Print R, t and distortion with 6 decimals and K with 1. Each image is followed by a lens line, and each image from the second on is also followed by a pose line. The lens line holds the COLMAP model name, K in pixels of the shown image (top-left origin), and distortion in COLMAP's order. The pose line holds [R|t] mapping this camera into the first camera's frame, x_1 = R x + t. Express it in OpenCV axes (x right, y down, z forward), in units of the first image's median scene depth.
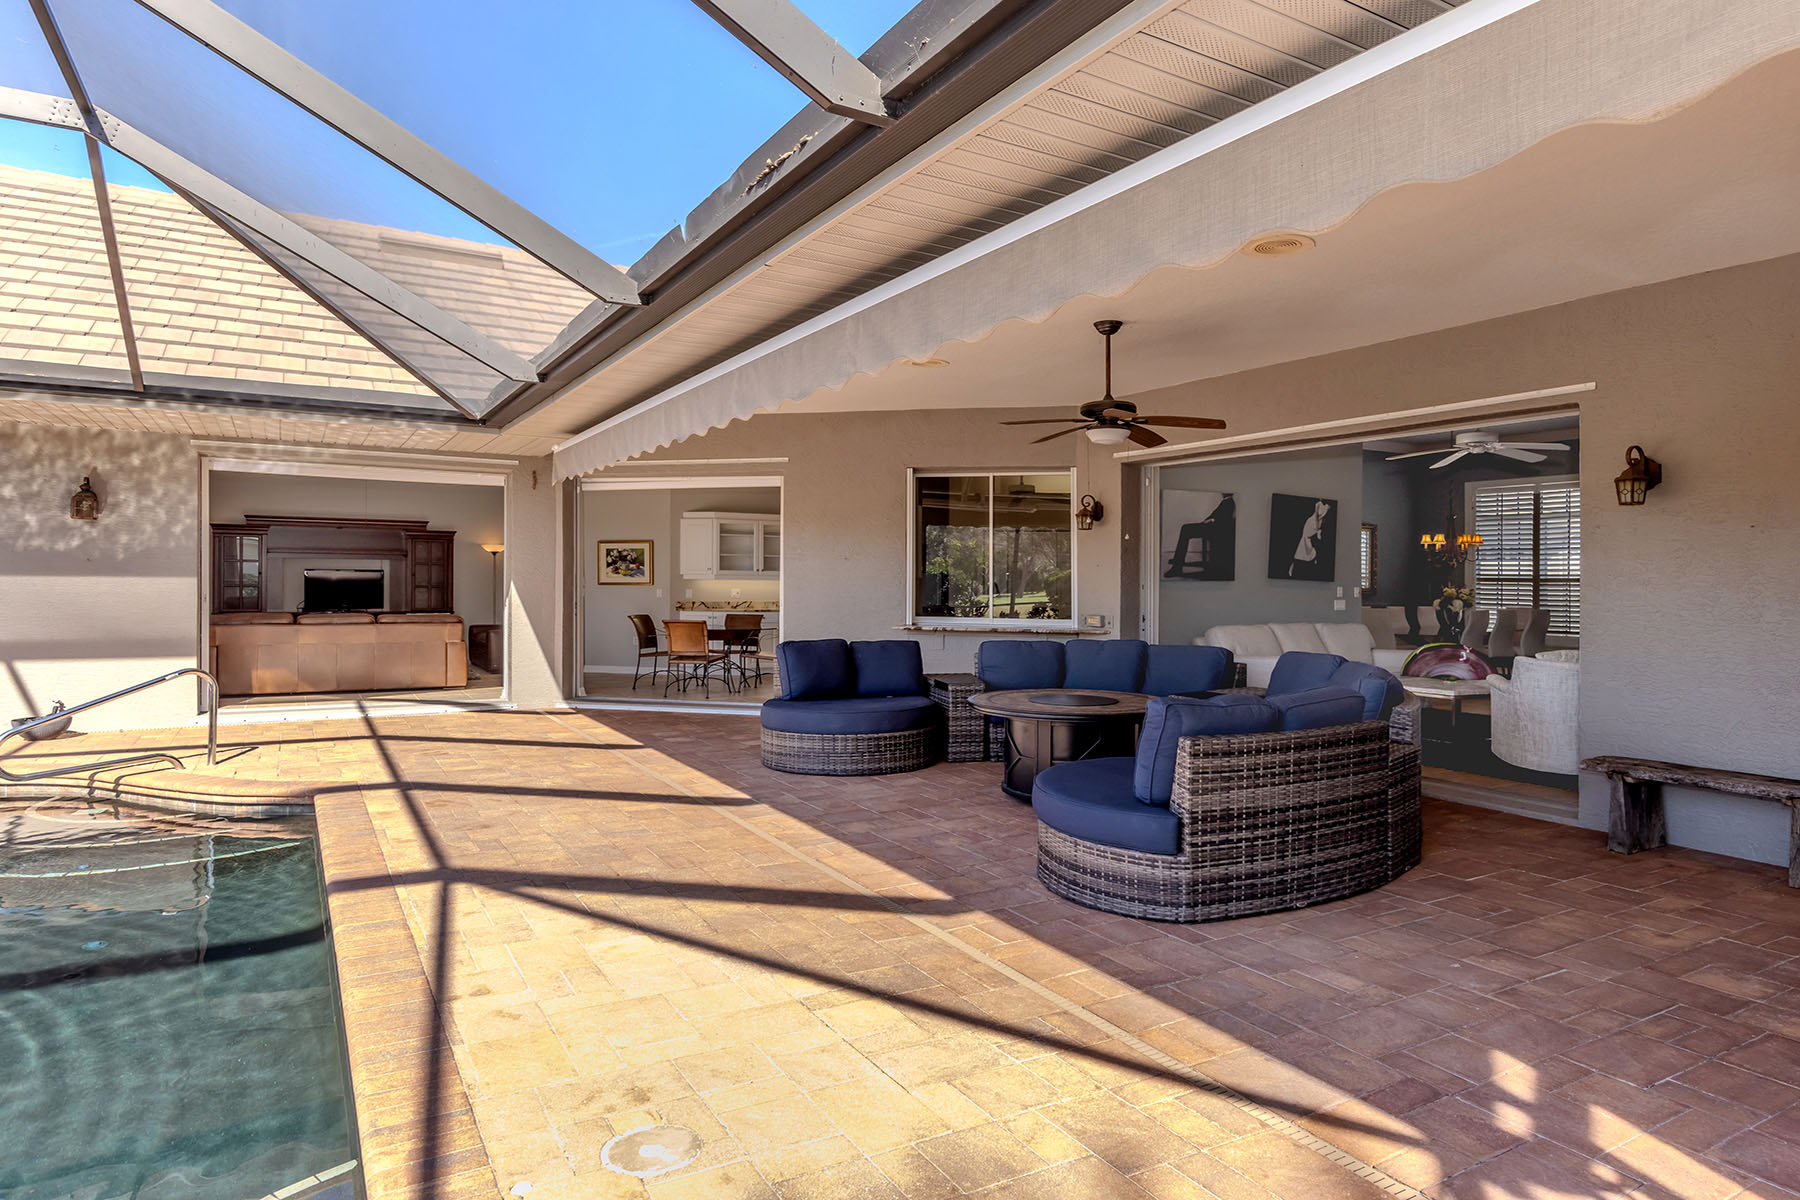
lens RADIAL K [[1092.3, 0, 864.7], [0, 1092.3, 587.4], [0, 0, 1]] dist [0.005727, 0.000514]
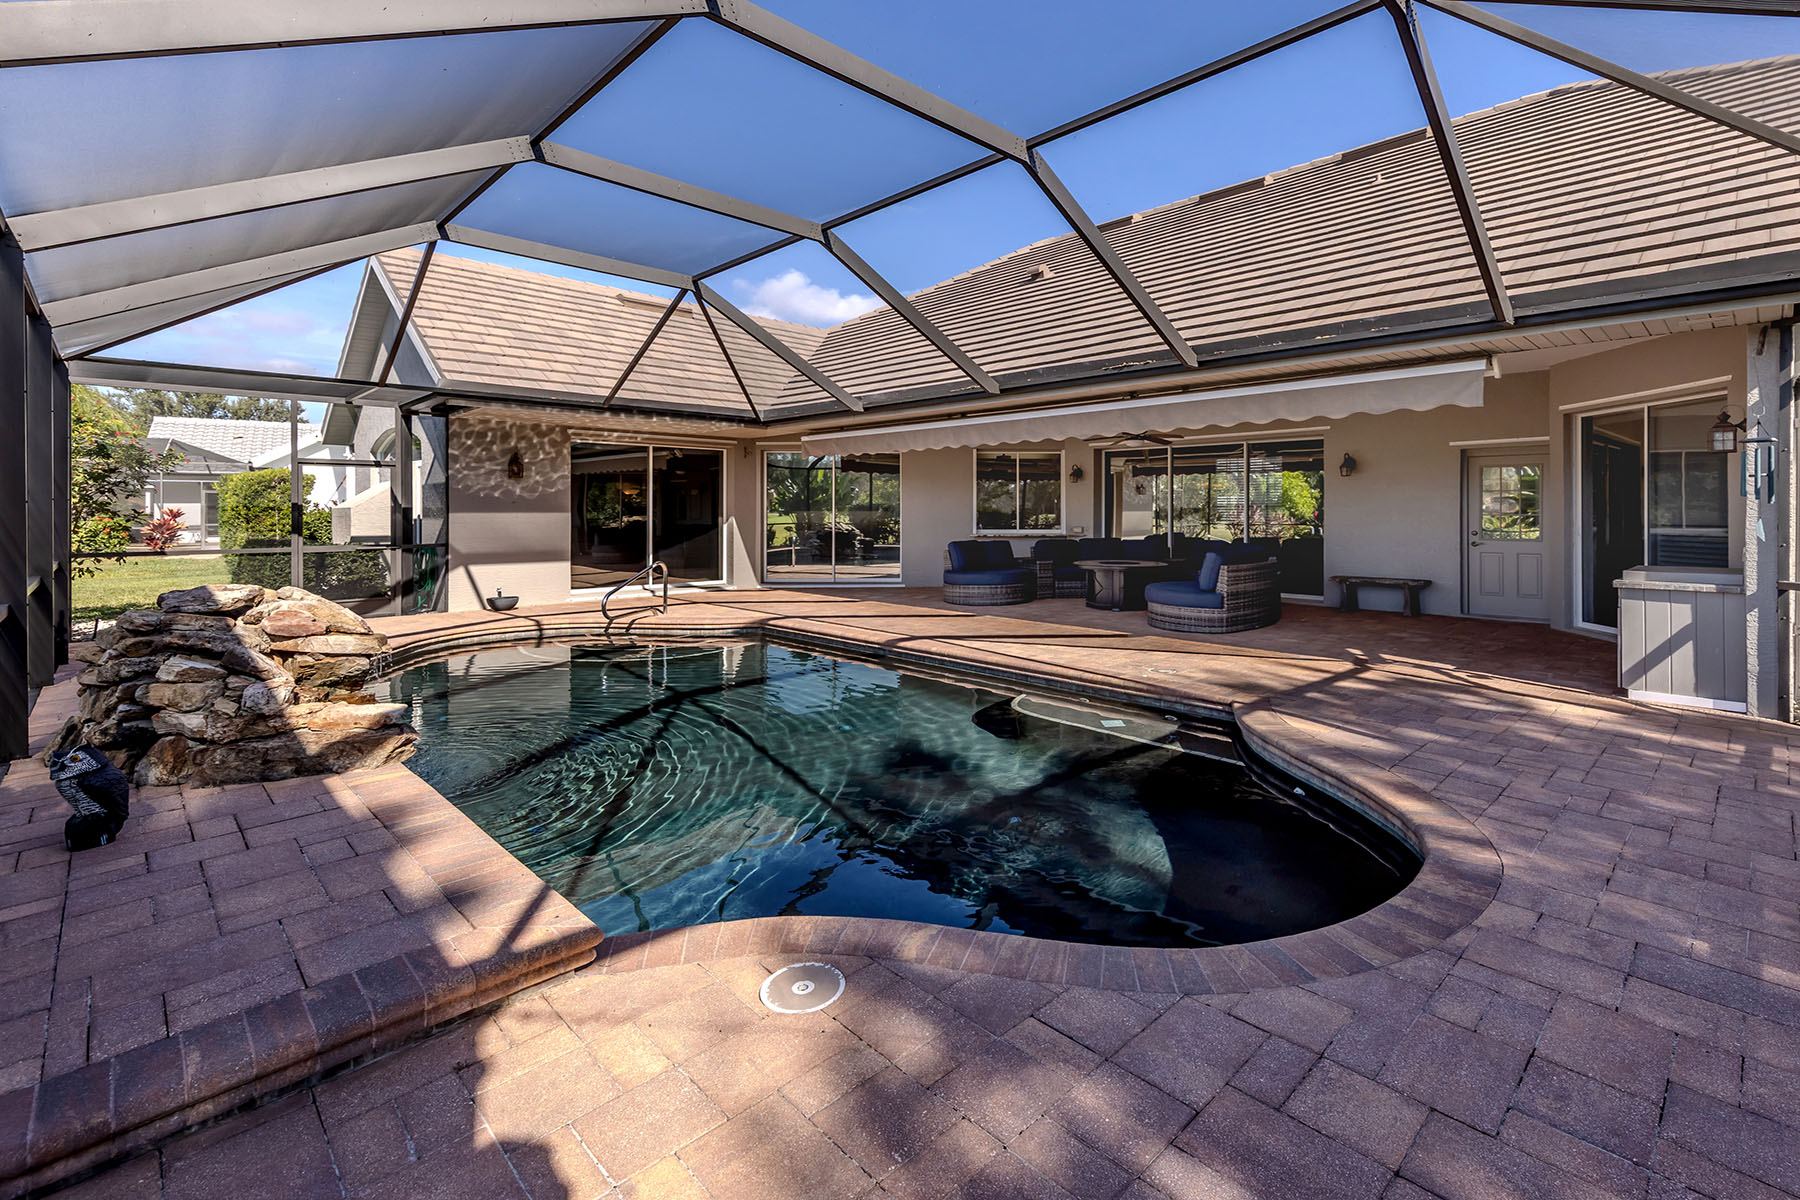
lens RADIAL K [[839.0, 0, 932.9], [0, 839.0, 514.9], [0, 0, 1]] dist [0.004657, 0.000074]
pose [[0.967384, -0.011883, 0.253035, -0.522877], [0.012458, 0.999922, -0.000667, 0.003130], [-0.253008, 0.003798, 0.967457, -0.467819]]
